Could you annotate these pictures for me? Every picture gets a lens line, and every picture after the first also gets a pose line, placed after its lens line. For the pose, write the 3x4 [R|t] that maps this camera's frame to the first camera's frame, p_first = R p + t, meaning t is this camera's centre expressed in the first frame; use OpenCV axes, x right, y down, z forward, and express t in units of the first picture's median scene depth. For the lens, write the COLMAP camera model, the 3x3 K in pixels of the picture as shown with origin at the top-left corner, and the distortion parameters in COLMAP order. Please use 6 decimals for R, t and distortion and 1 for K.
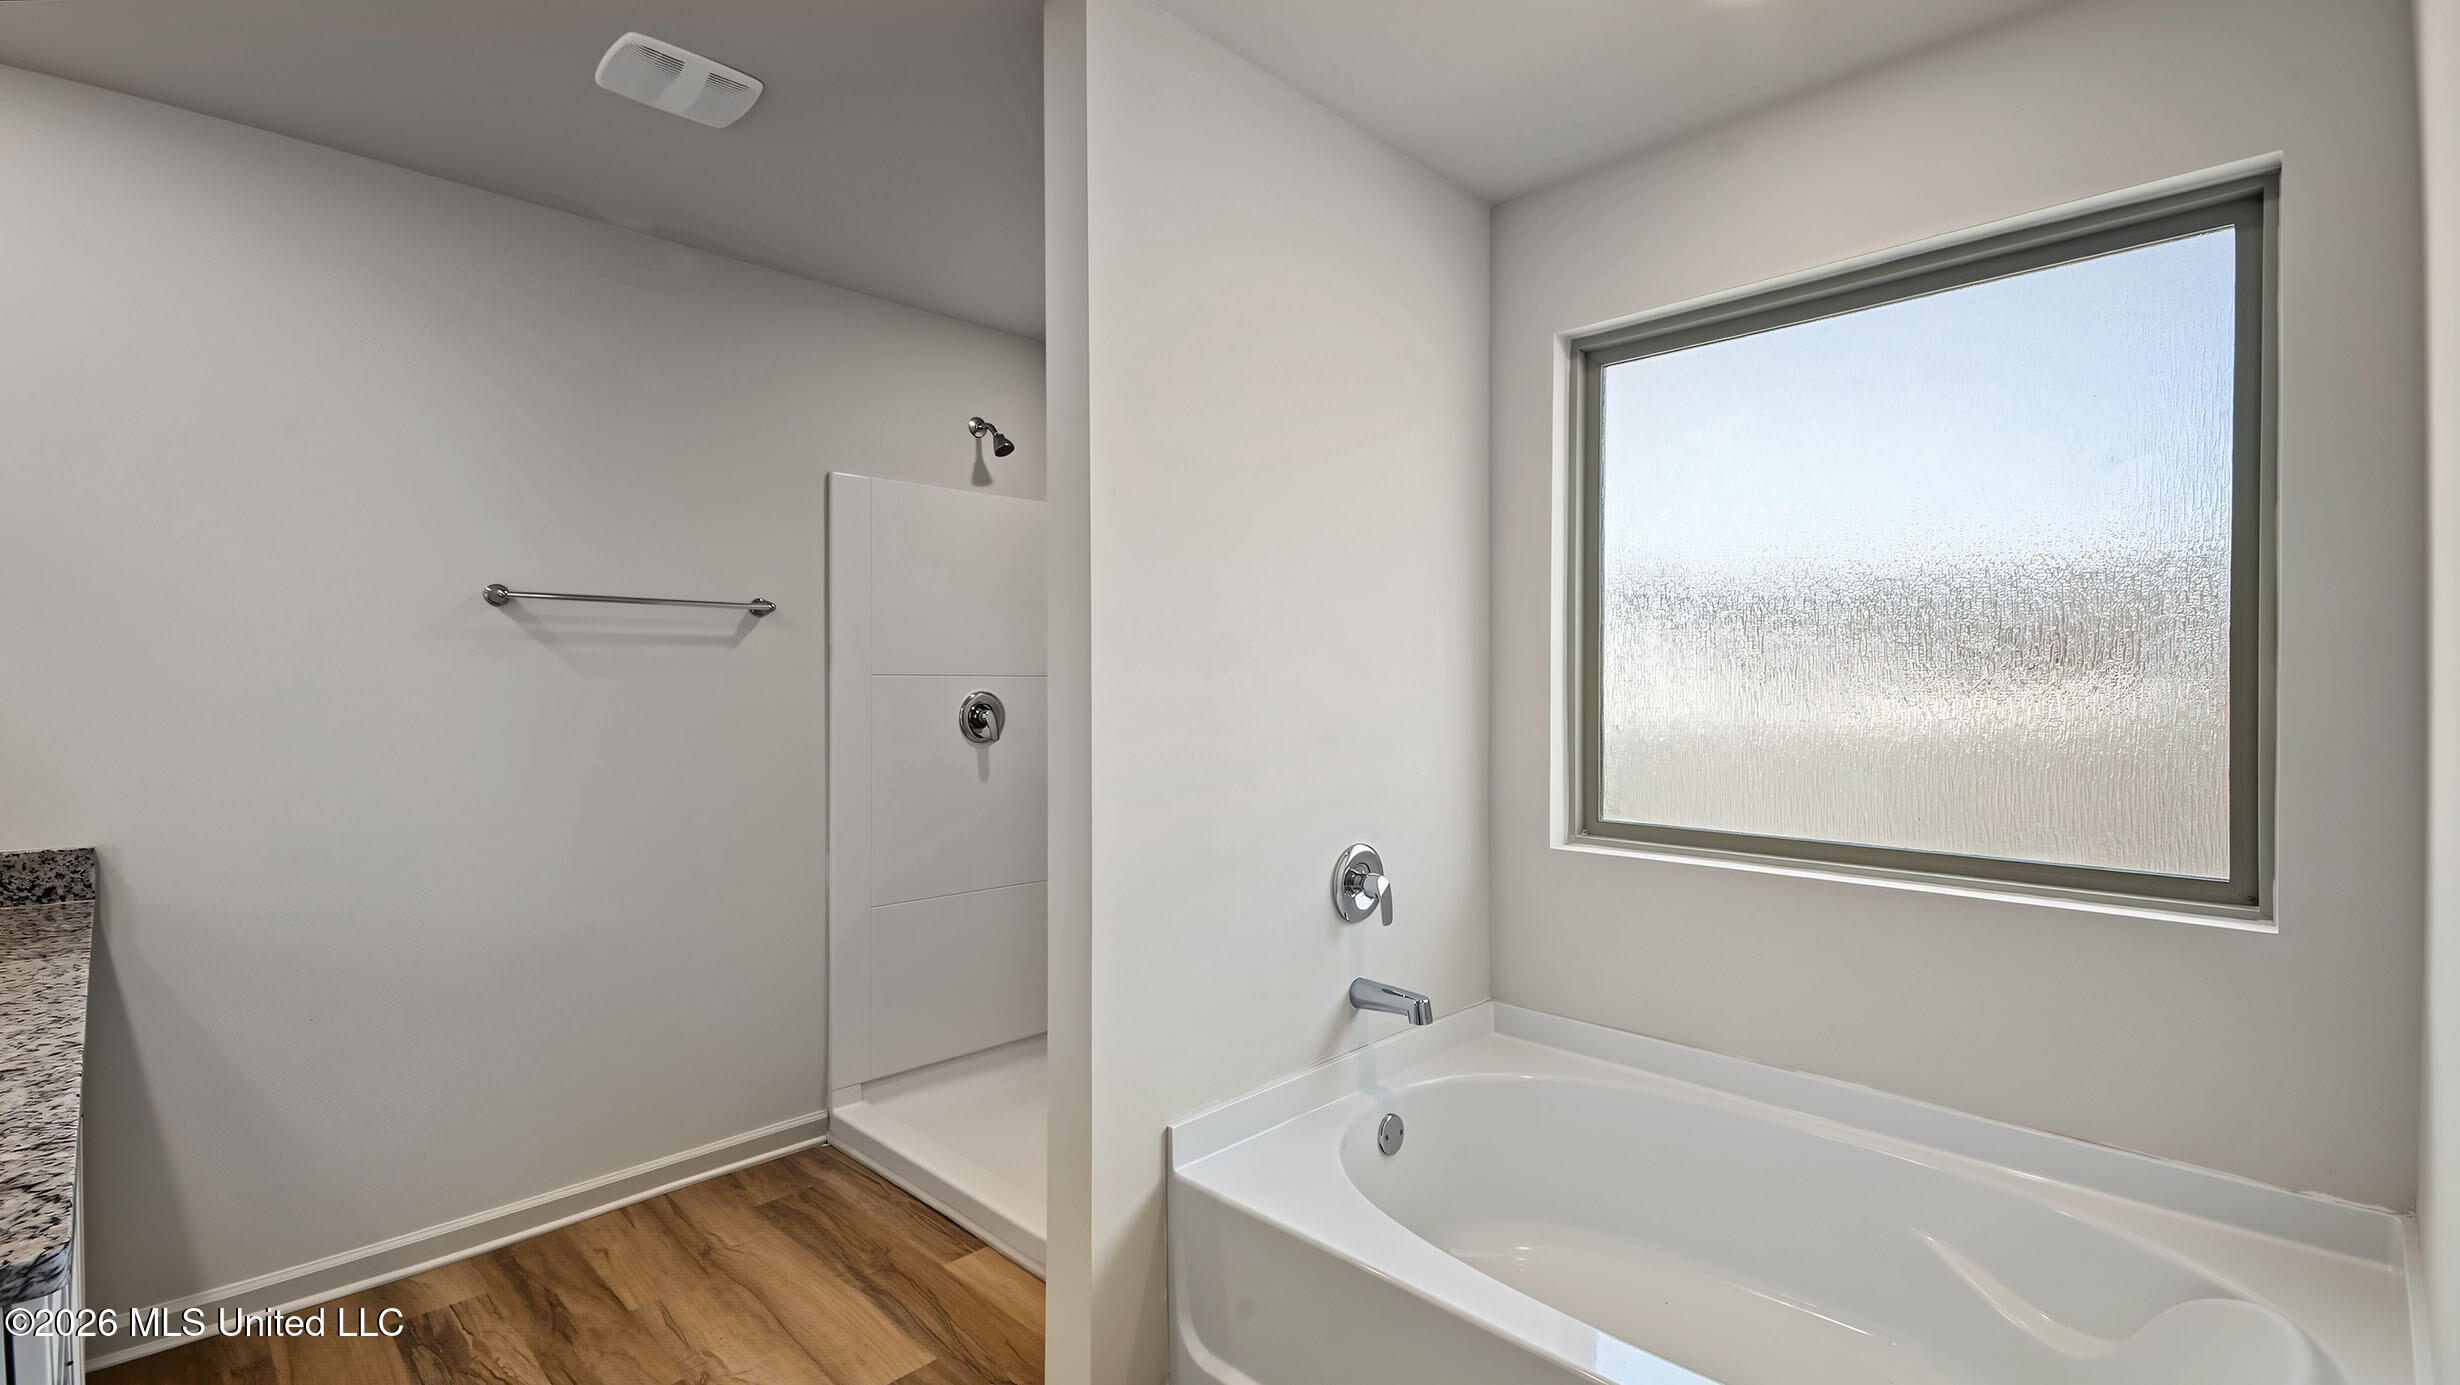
lens RADIAL K [[1118.9, 0, 1224.7], [0, 1118.9, 687.5], [0, 0, 1]] dist [0.035191, -0.000188]
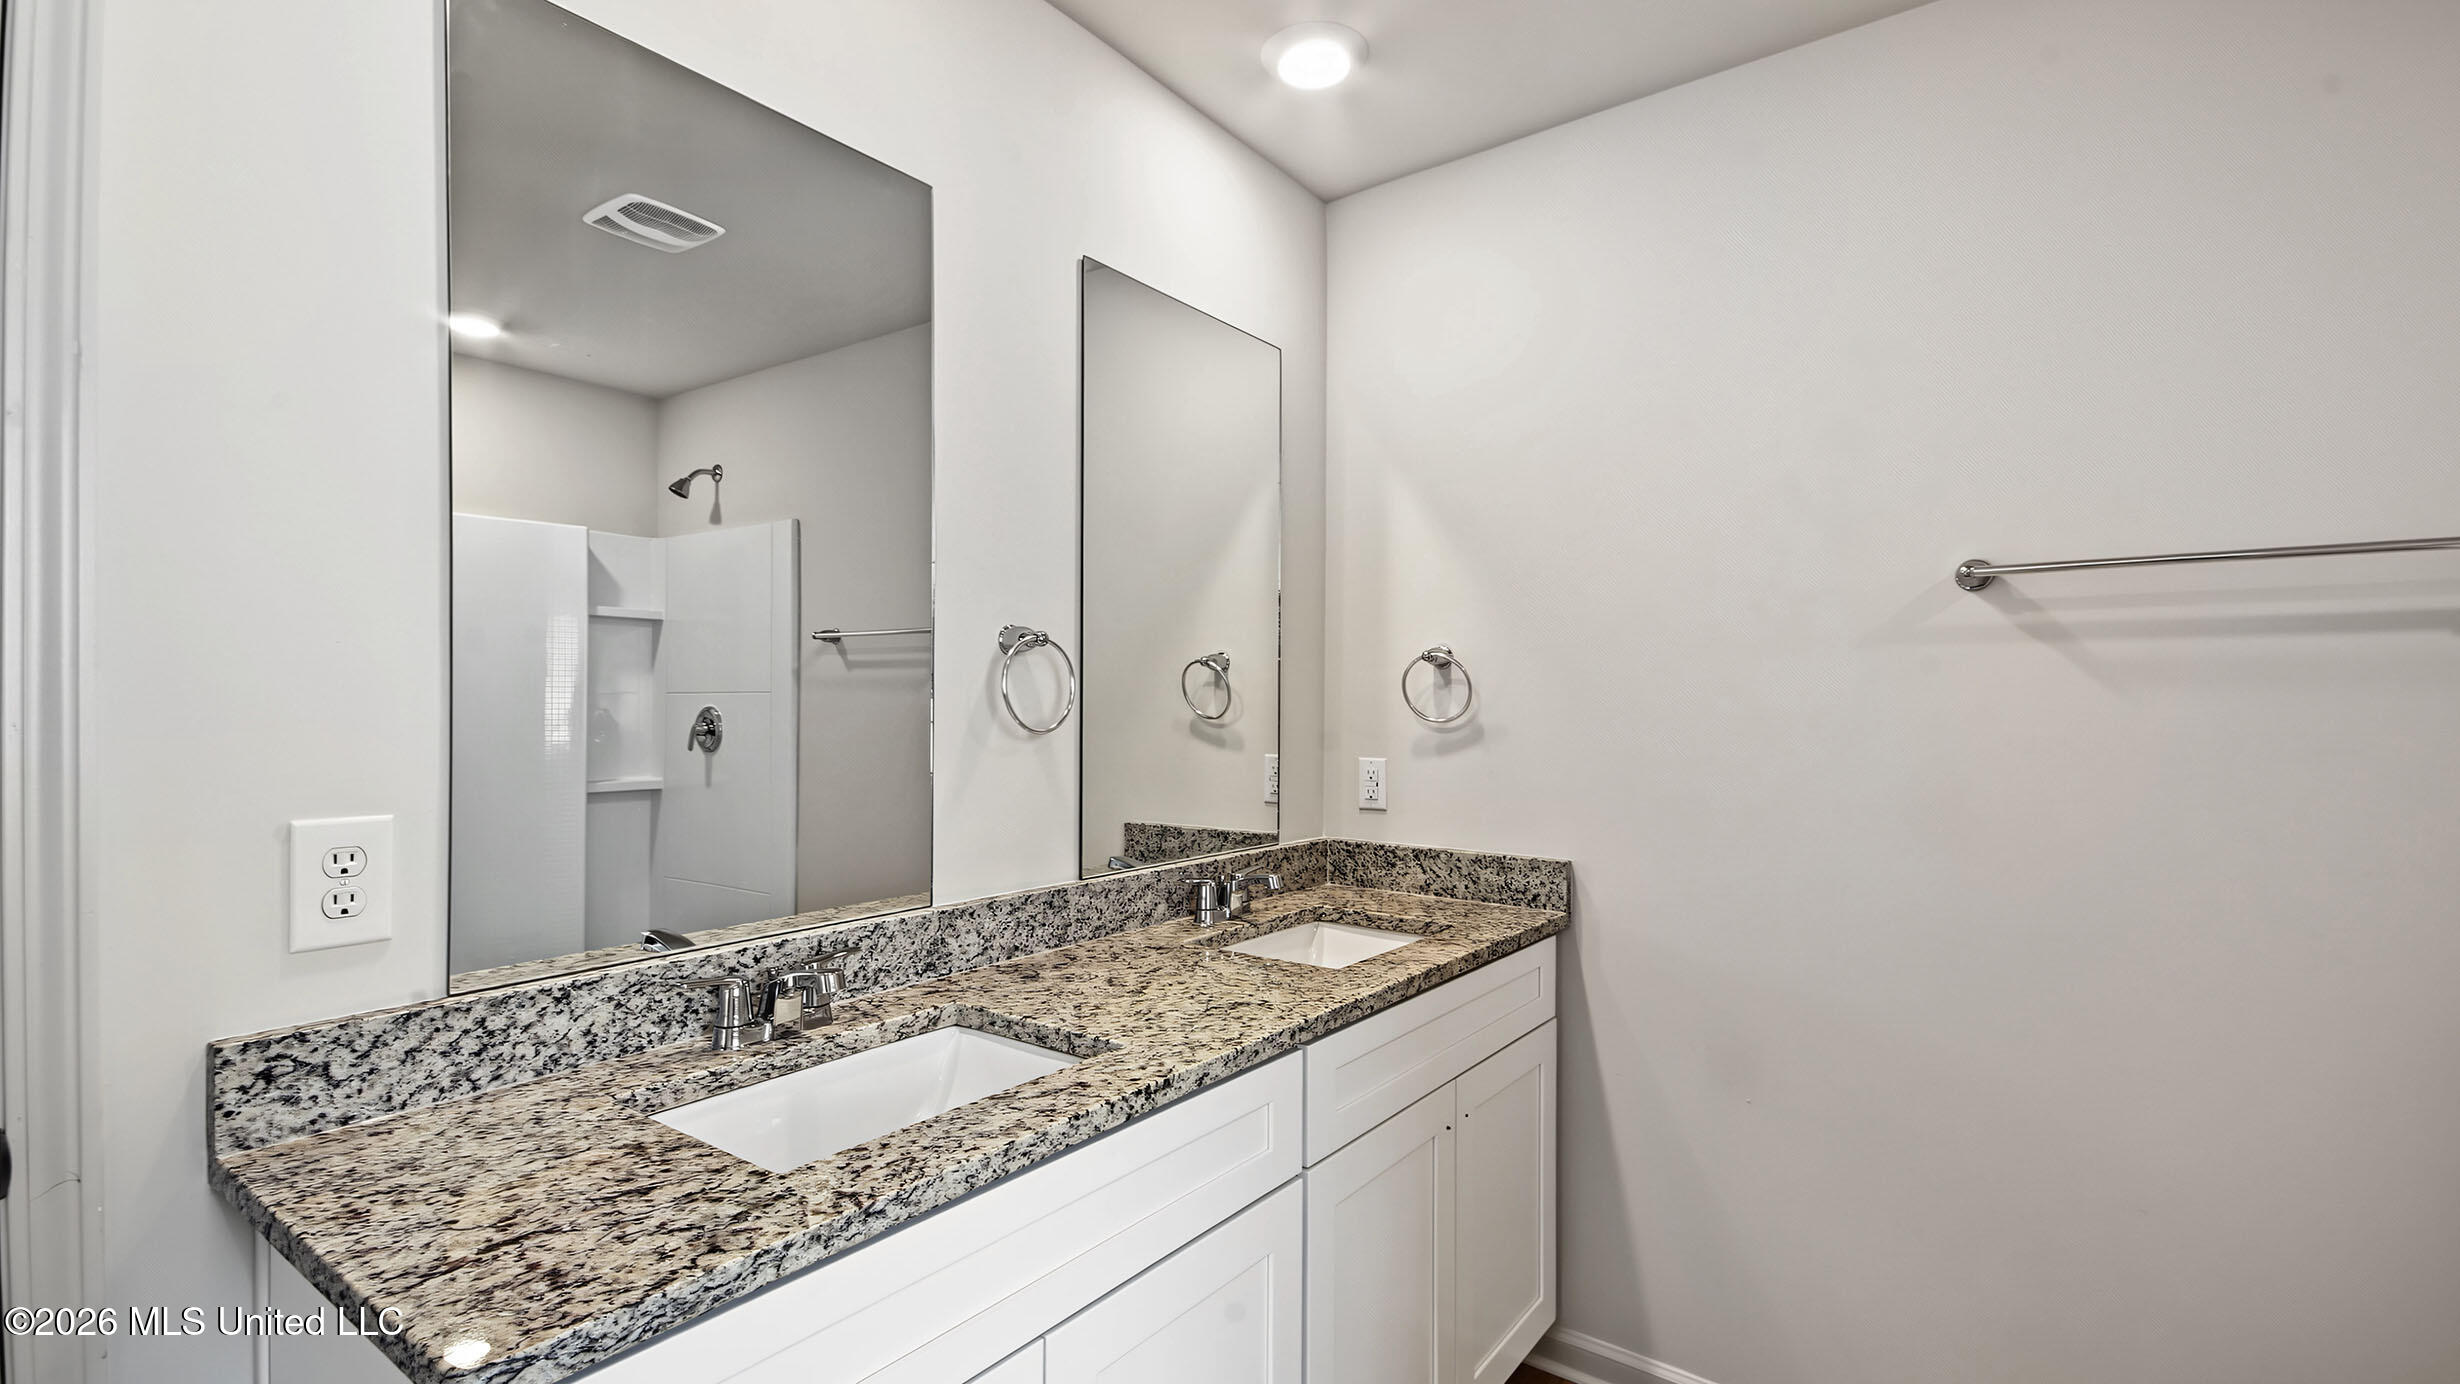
lens RADIAL K [[1118.9, 0, 1215.1], [0, 1118.9, 698.6], [0, 0, 1]] dist [0.035191, -0.000188]
pose [[0.152860, -0.000422, -0.988248, -0.036577], [-0.011914, 0.999926, -0.002270, 0.000253], [0.988176, 0.012121, 0.152844, 0.446439]]
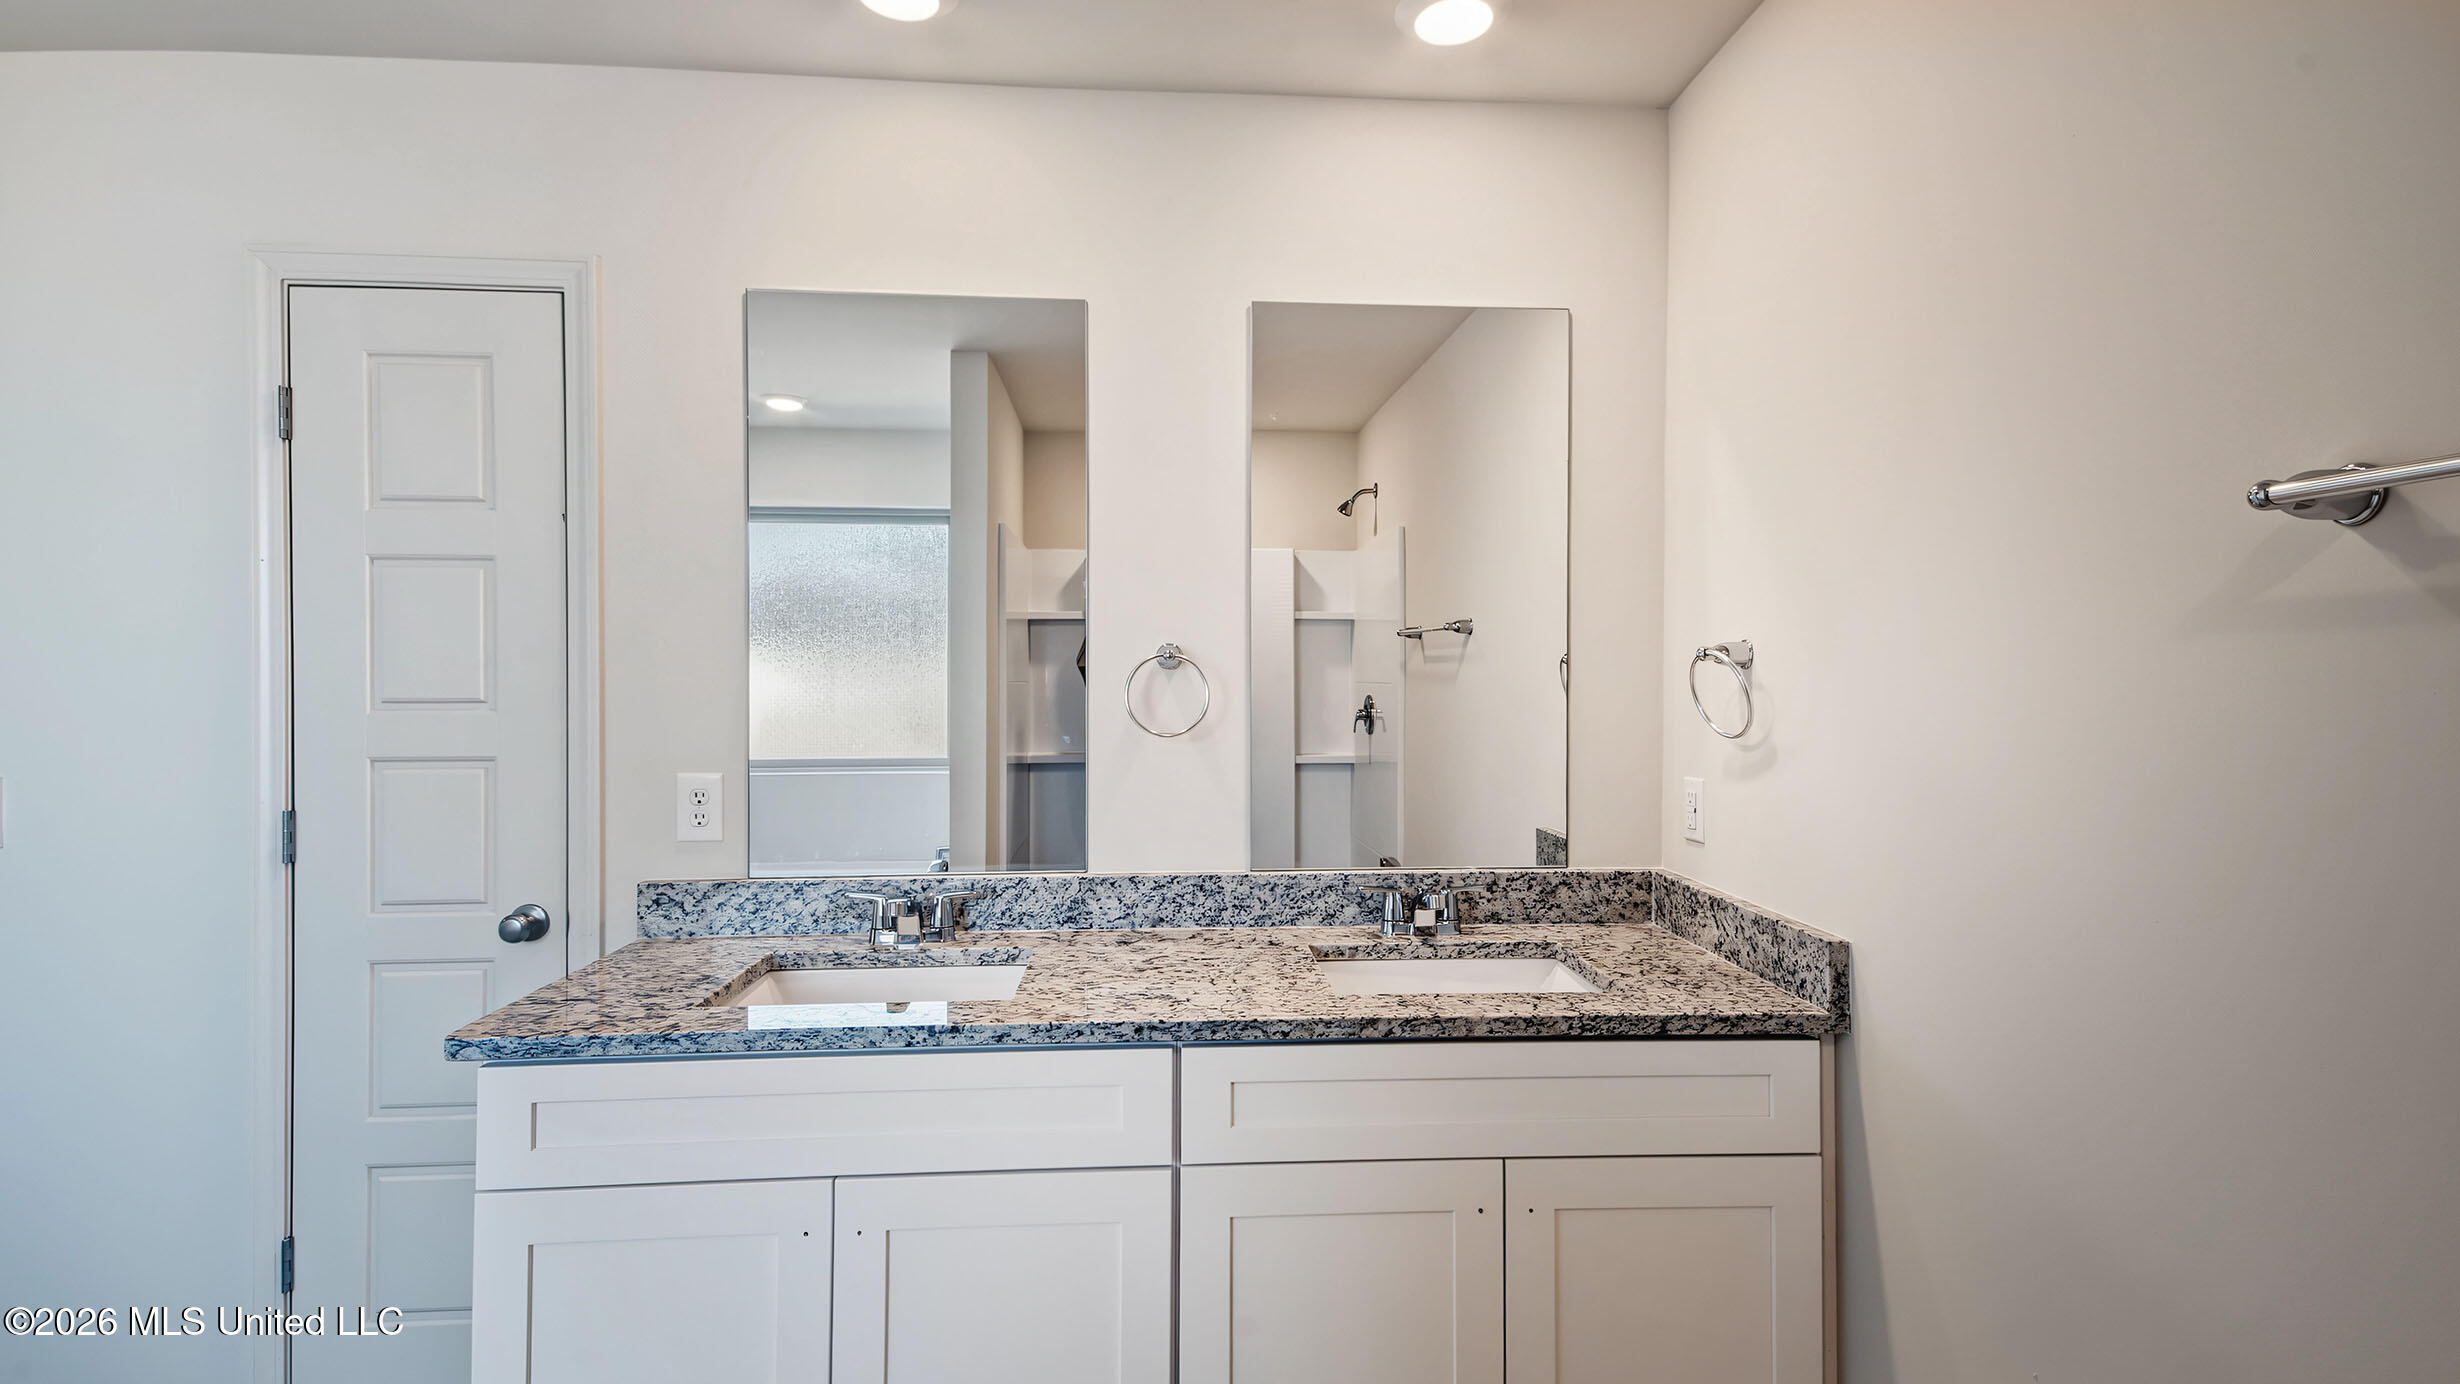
lens RADIAL K [[1118.9, 0, 1218.7], [0, 1118.9, 678.4], [0, 0, 1]] dist [0.035191, -0.000188]
pose [[-0.661321, 0.007319, -0.750068, -0.155068], [-0.002889, 0.999920, 0.012305, -0.028949], [0.750098, 0.010304, -0.661247, 0.974304]]
